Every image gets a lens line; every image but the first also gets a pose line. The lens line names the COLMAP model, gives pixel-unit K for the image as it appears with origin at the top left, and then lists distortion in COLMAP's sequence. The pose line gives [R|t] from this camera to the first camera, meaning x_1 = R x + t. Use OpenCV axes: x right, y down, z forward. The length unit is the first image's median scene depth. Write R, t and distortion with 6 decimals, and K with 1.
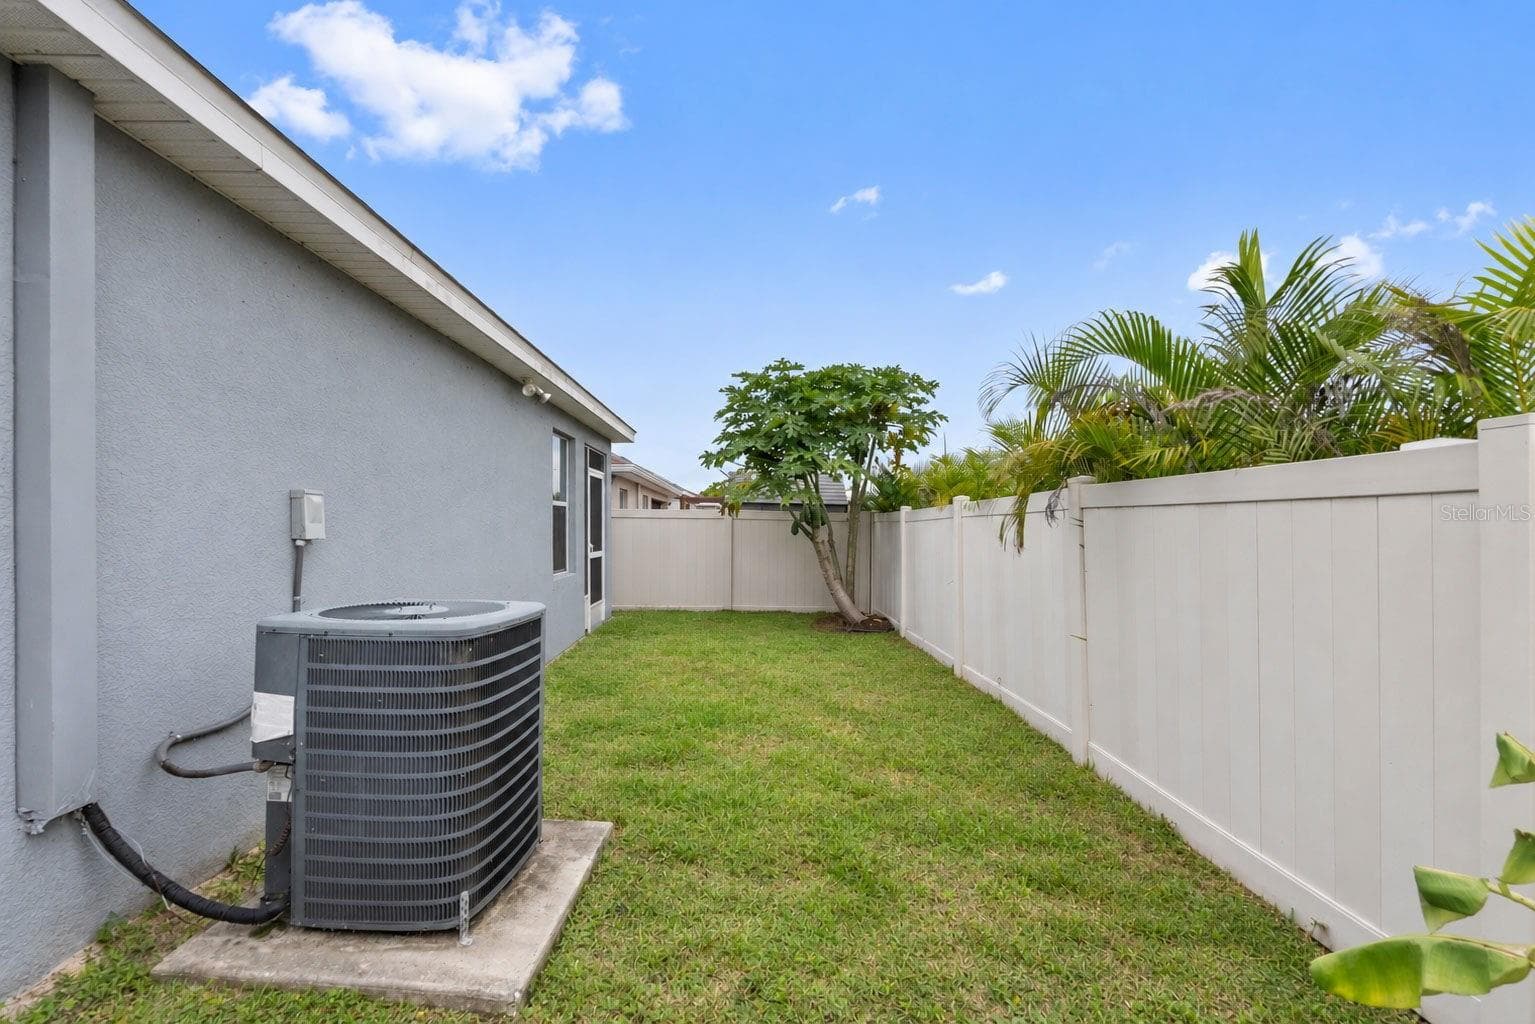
lens RADIAL K [[677.0, 0, 767.5], [0, 677.0, 512.0], [0, 0, 1]] dist [-0.010765, 0.000317]
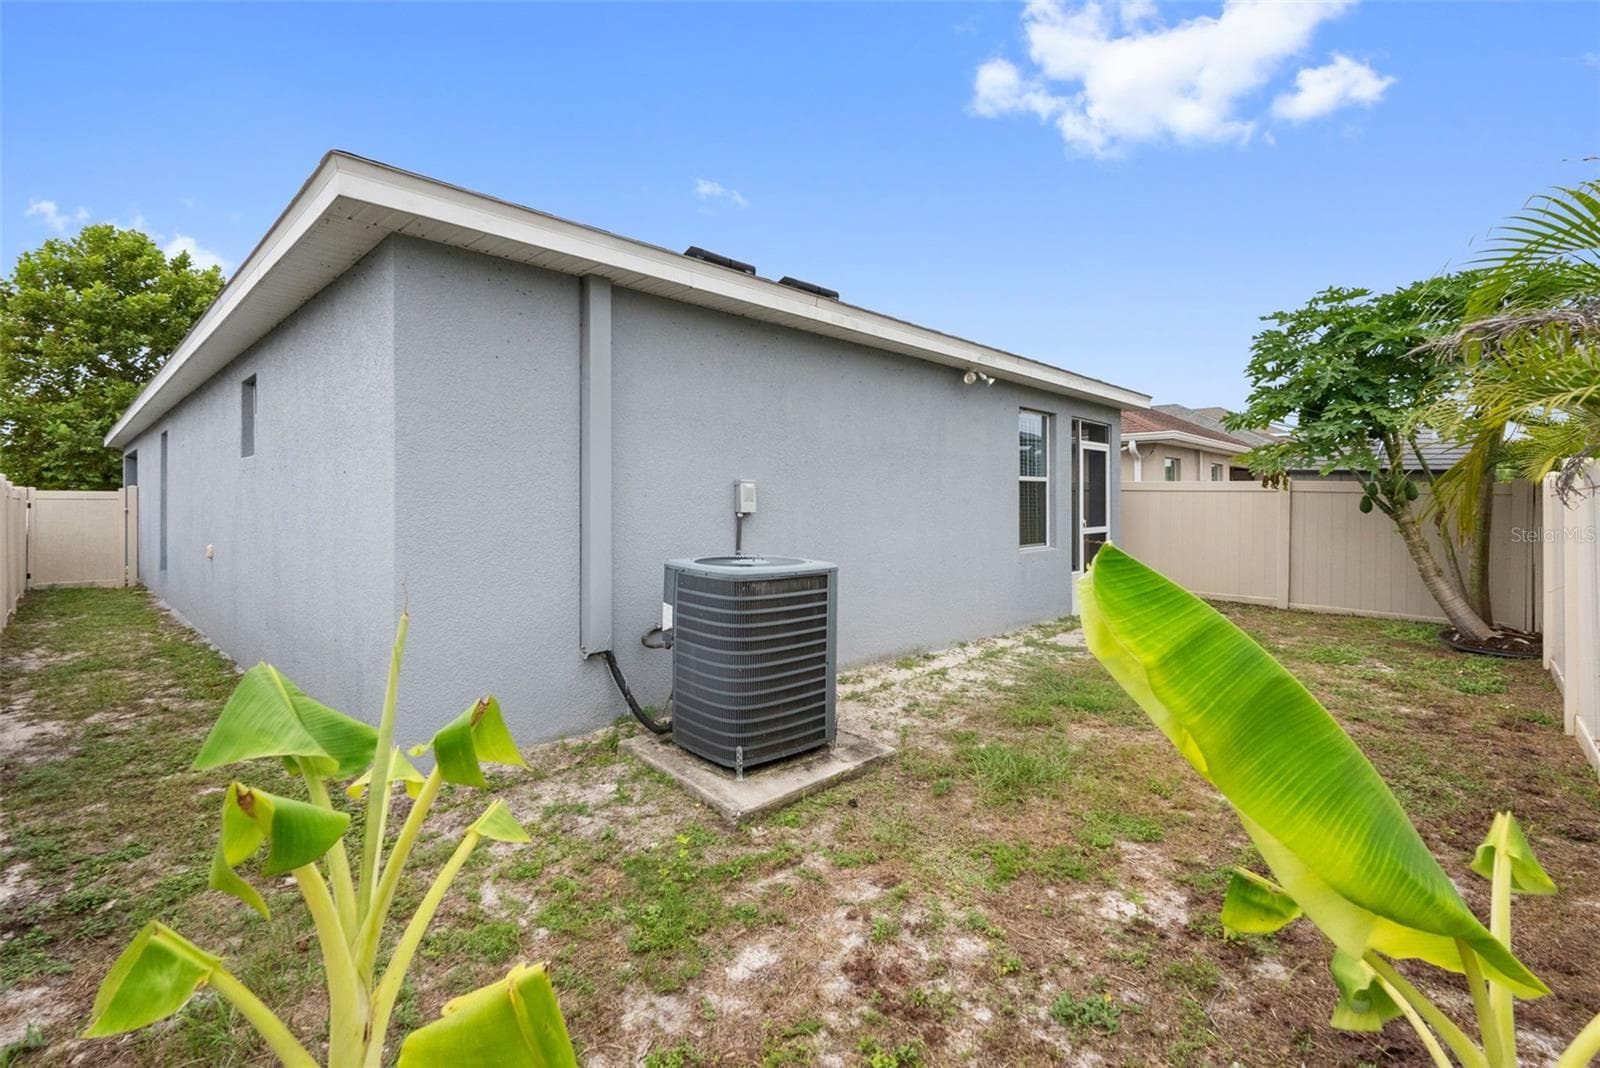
lens RADIAL K [[708.0, 0, 803.3], [0, 708.0, 480.6], [0, 0, 1]] dist [-0.015849, 0.000081]
pose [[0.705307, -0.016844, -0.708702, 0.531425], [0.014739, 0.999850, -0.009095, -0.014038], [0.708749, -0.004031, 0.705449, -0.014433]]
